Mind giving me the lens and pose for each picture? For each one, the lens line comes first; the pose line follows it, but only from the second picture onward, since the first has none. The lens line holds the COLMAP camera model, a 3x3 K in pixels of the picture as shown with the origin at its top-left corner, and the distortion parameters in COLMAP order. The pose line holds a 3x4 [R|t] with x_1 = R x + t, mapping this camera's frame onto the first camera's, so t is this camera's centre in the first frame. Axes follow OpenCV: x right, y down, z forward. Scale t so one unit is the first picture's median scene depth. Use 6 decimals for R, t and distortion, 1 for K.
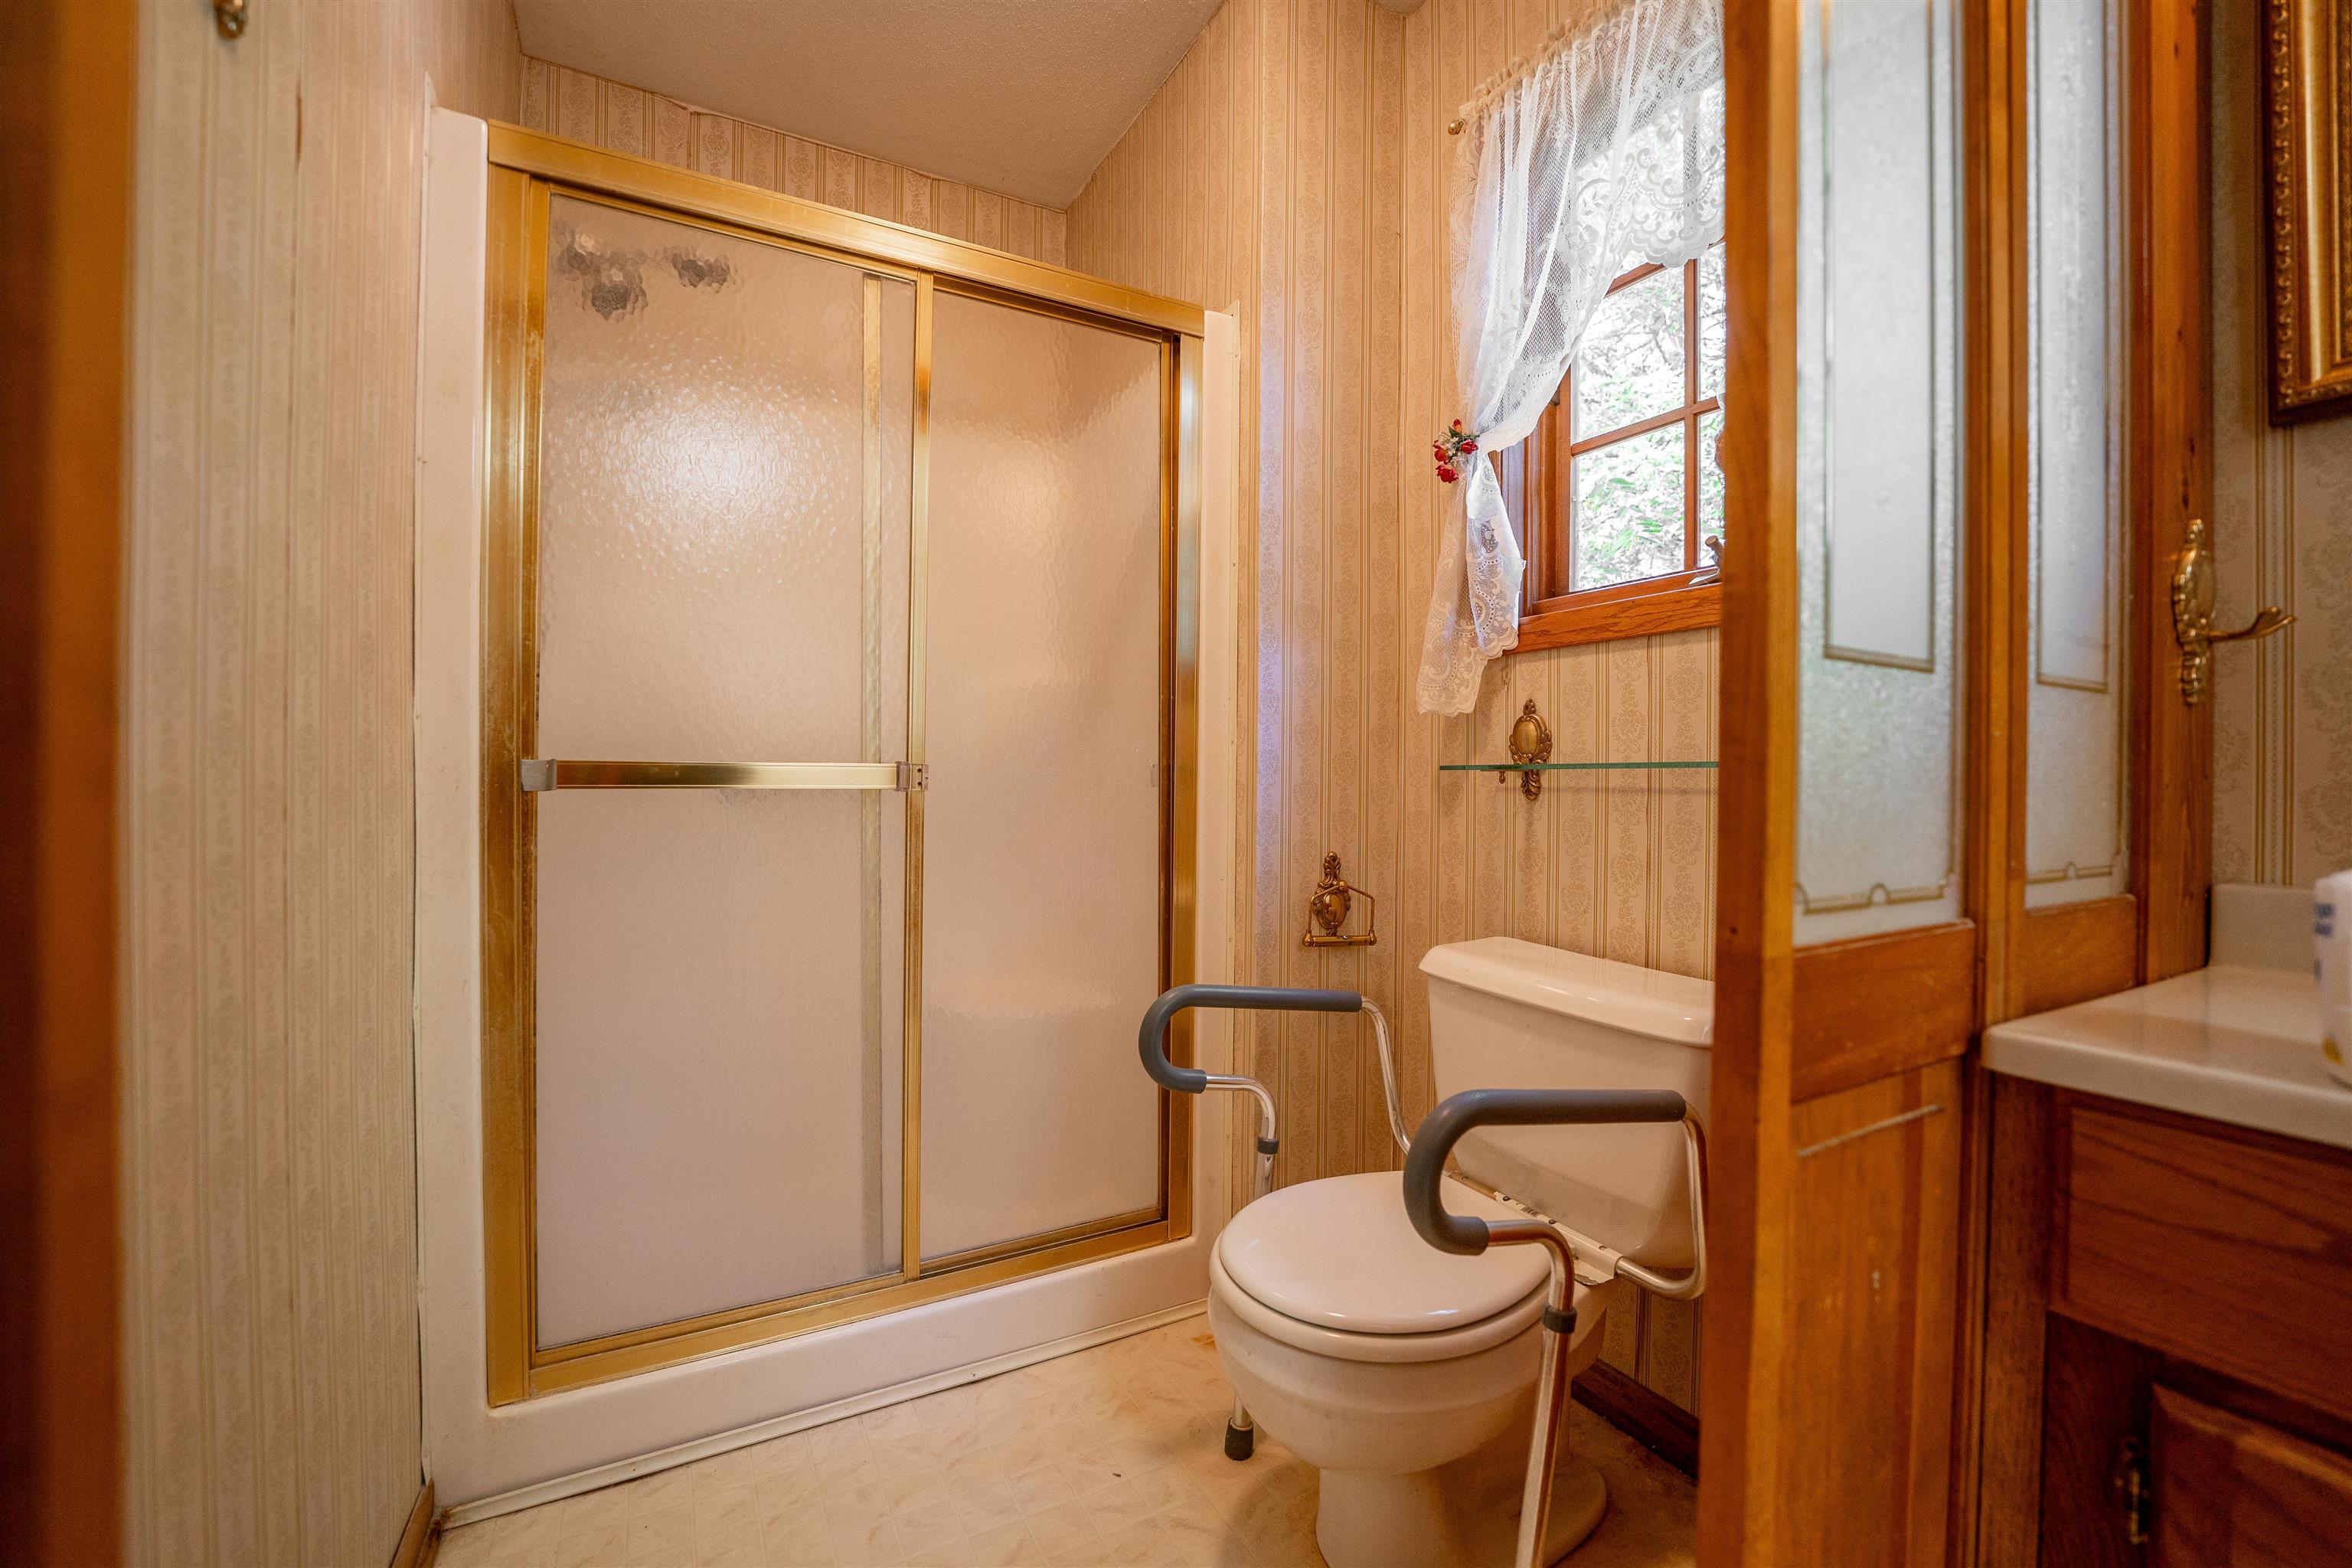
lens RADIAL K [[965.4, 0, 1176.7], [0, 965.4, 789.8], [0, 0, 1]] dist [-0.023678, 0.000287]
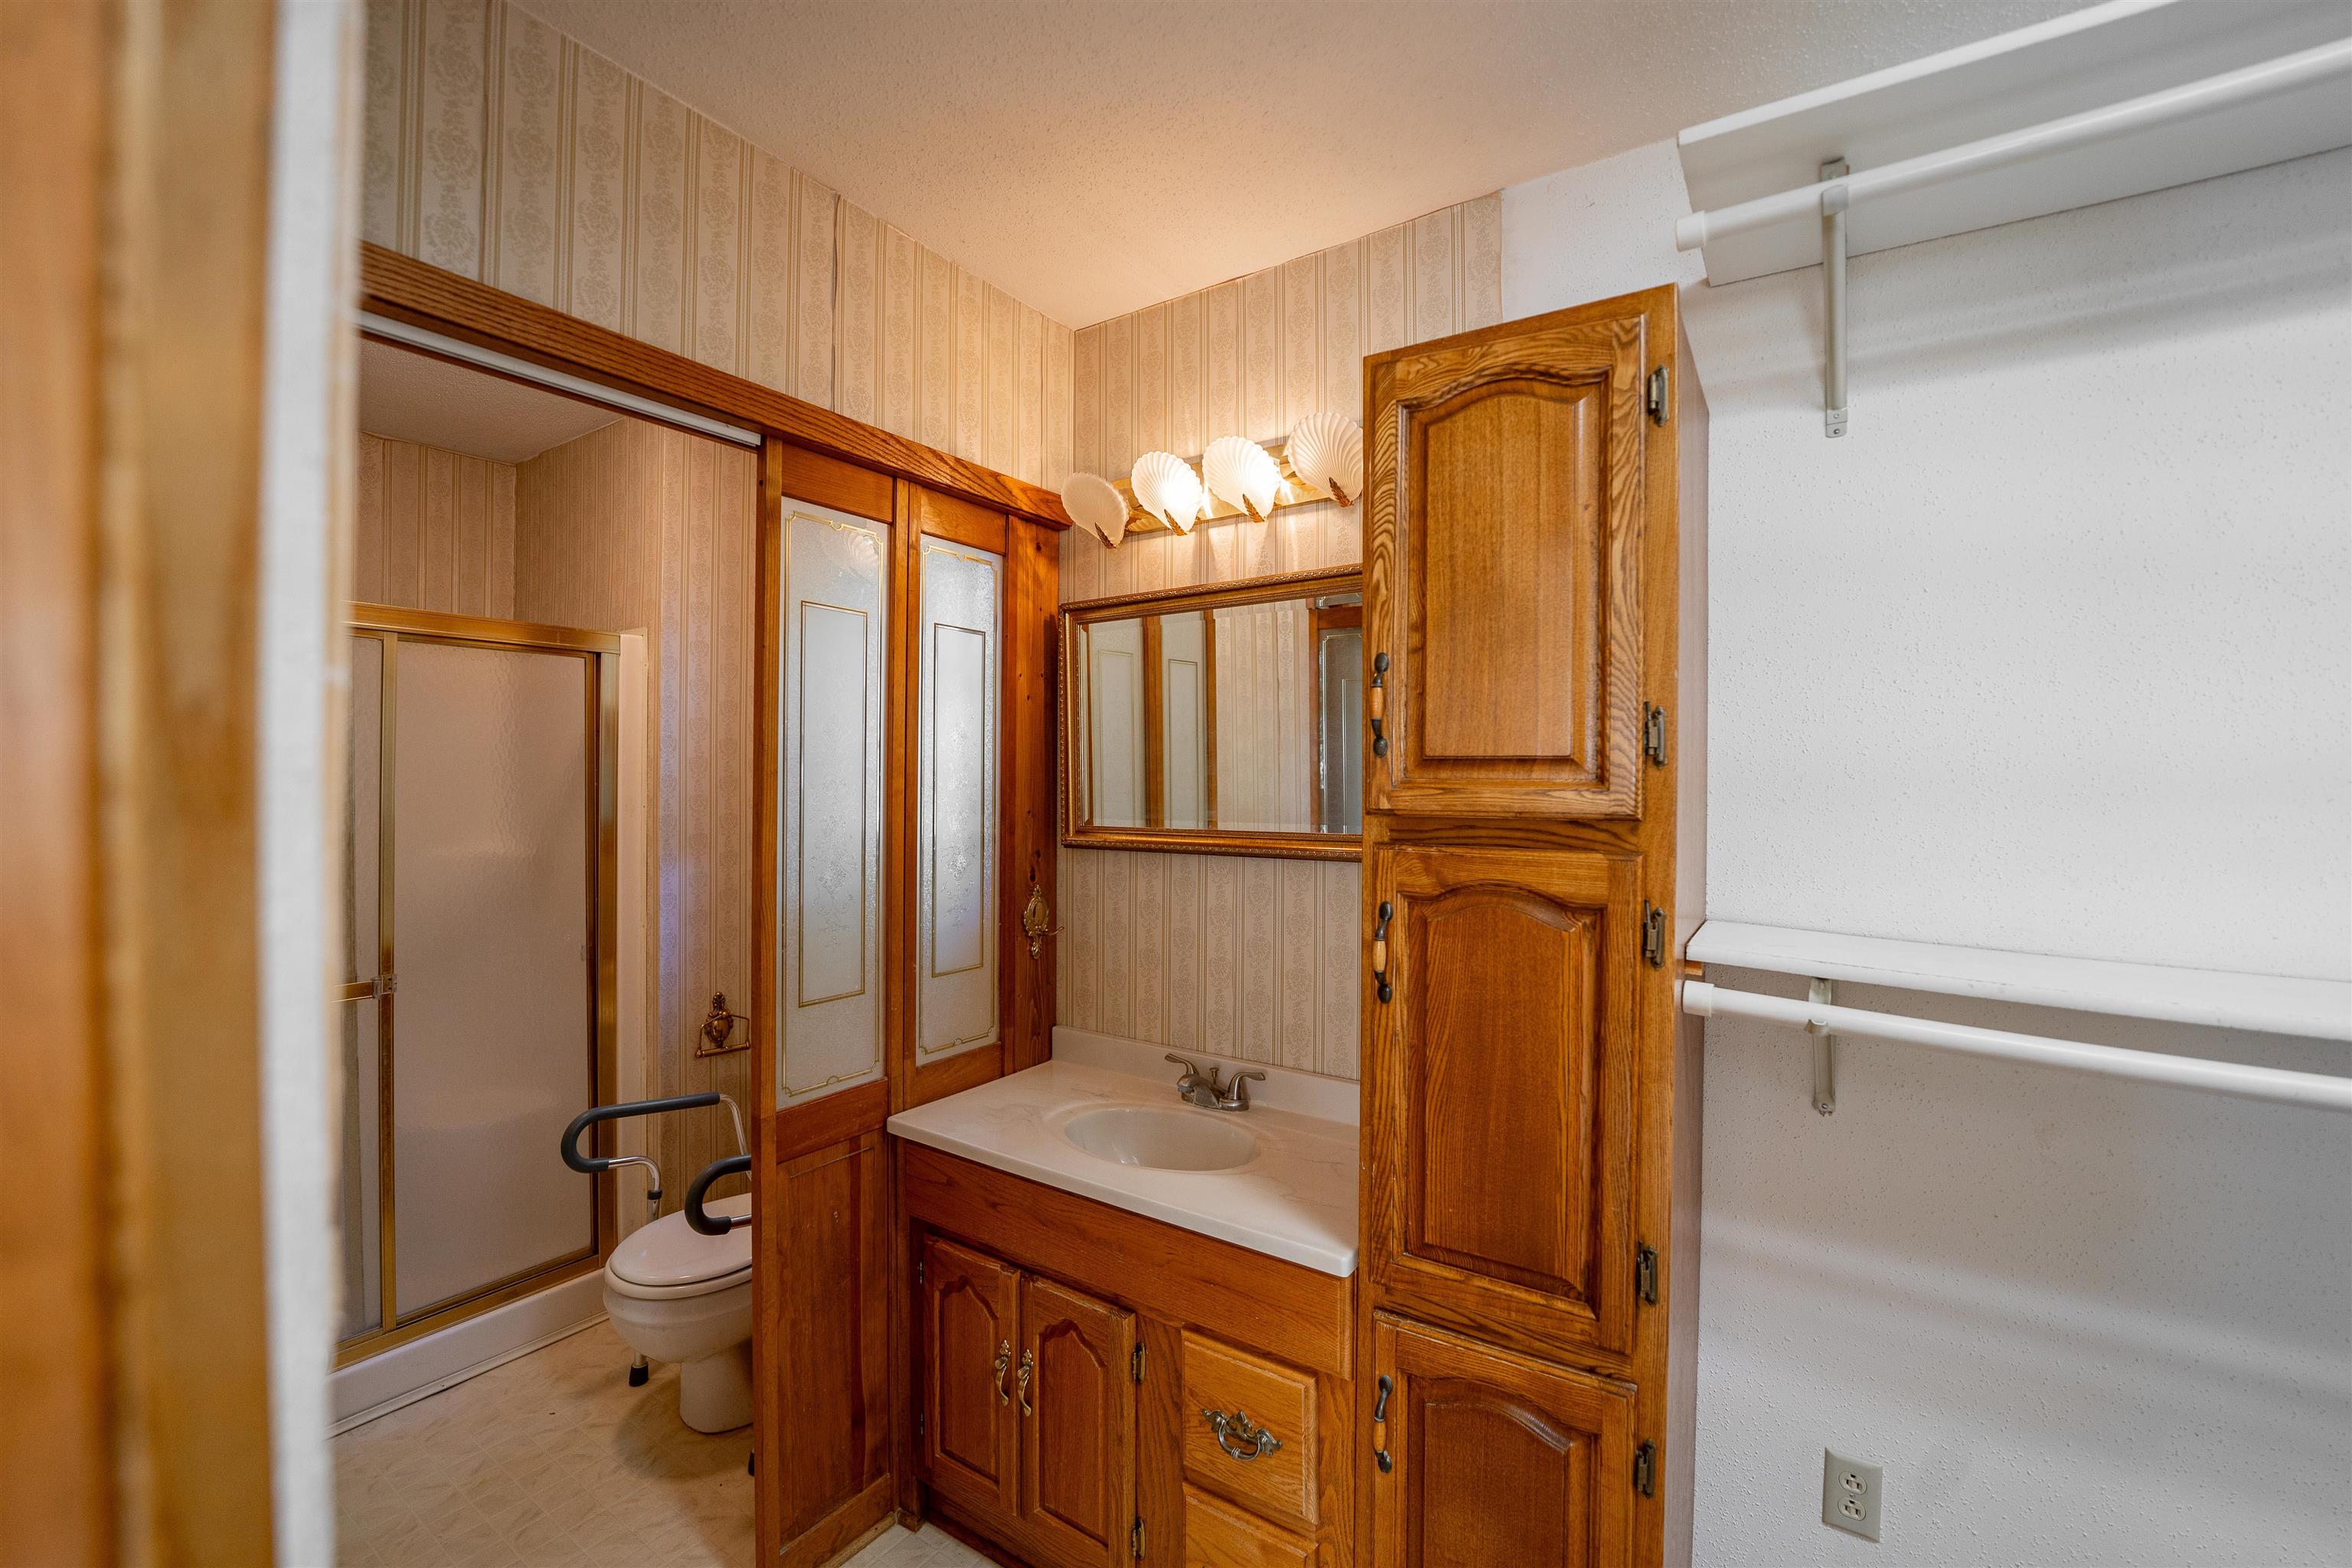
lens RADIAL K [[965.4, 0, 1178.0], [0, 965.4, 789.8], [0, 0, 1]] dist [-0.023678, 0.000287]
pose [[0.890818, -0.006317, 0.454316, 0.134639], [0.005062, 0.999979, 0.003979, -0.288703], [-0.454331, -0.001245, 0.890832, -0.766177]]
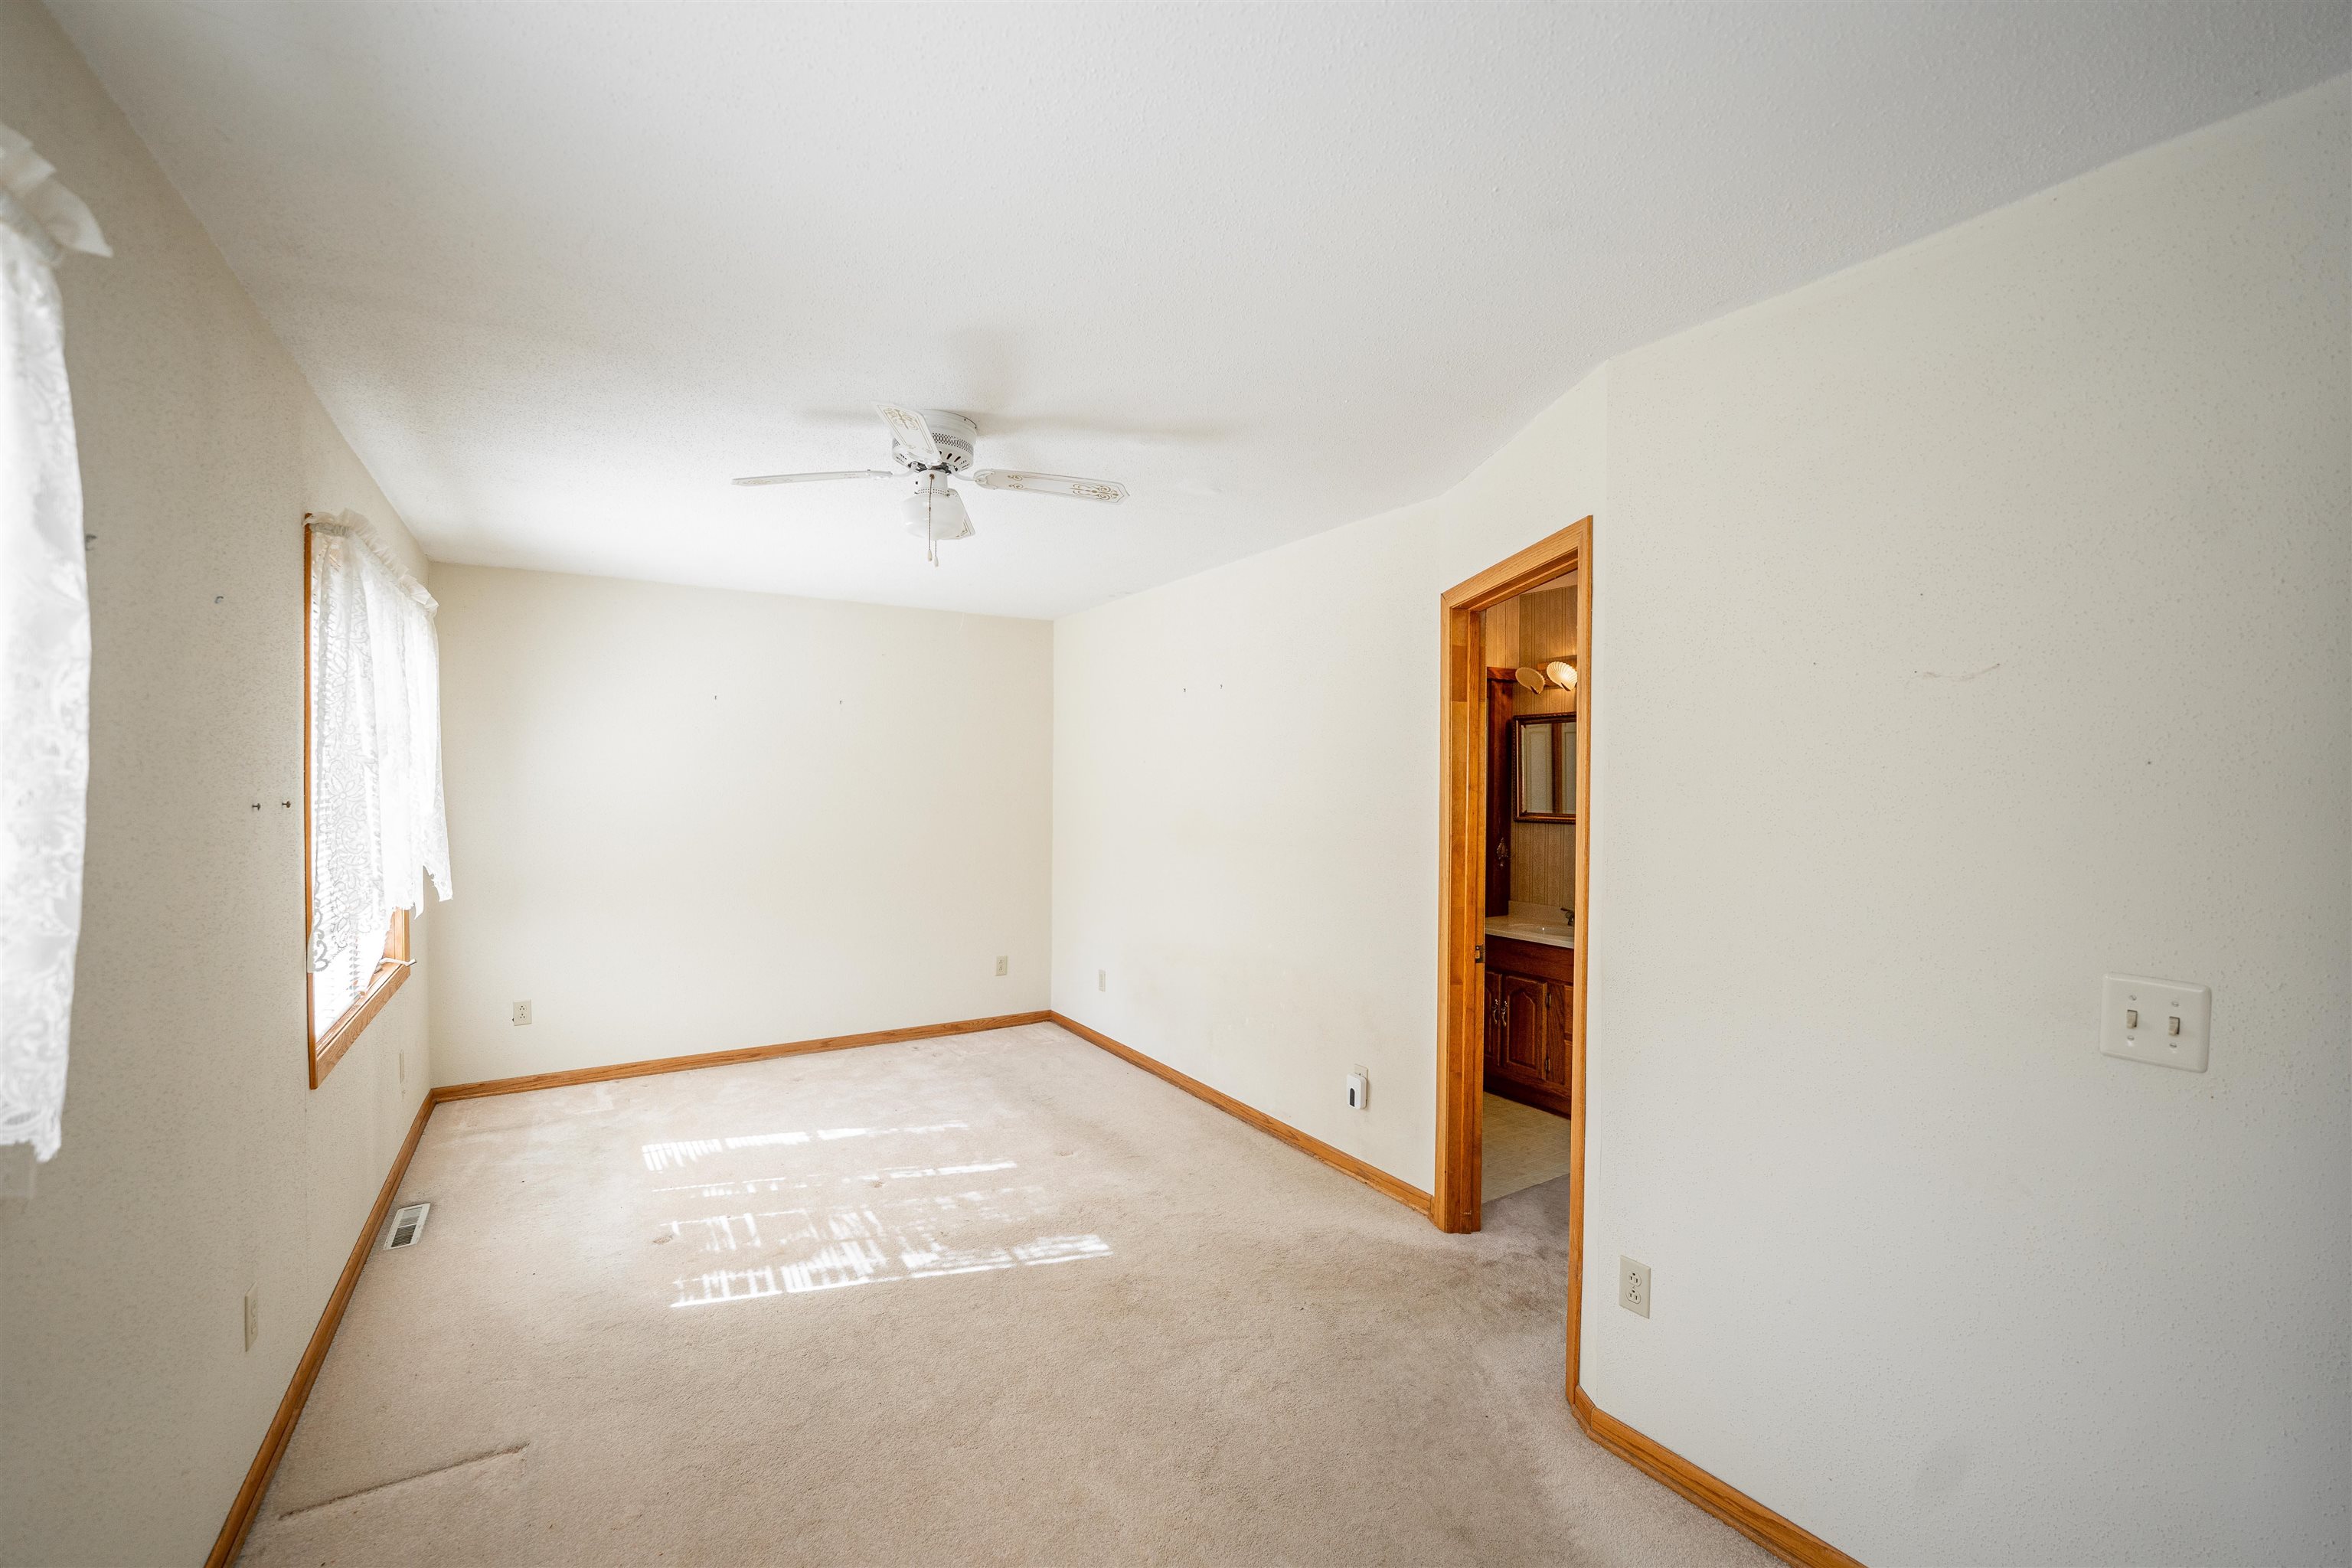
lens RADIAL K [[965.4, 0, 1182.7], [0, 965.4, 778.6], [0, 0, 1]] dist [-0.023678, 0.000287]
pose [[0.997515, -0.003442, 0.070374, -0.690196], [0.003129, 0.999985, 0.004547, -0.359479], [-0.070389, -0.004316, 0.997510, -2.532342]]
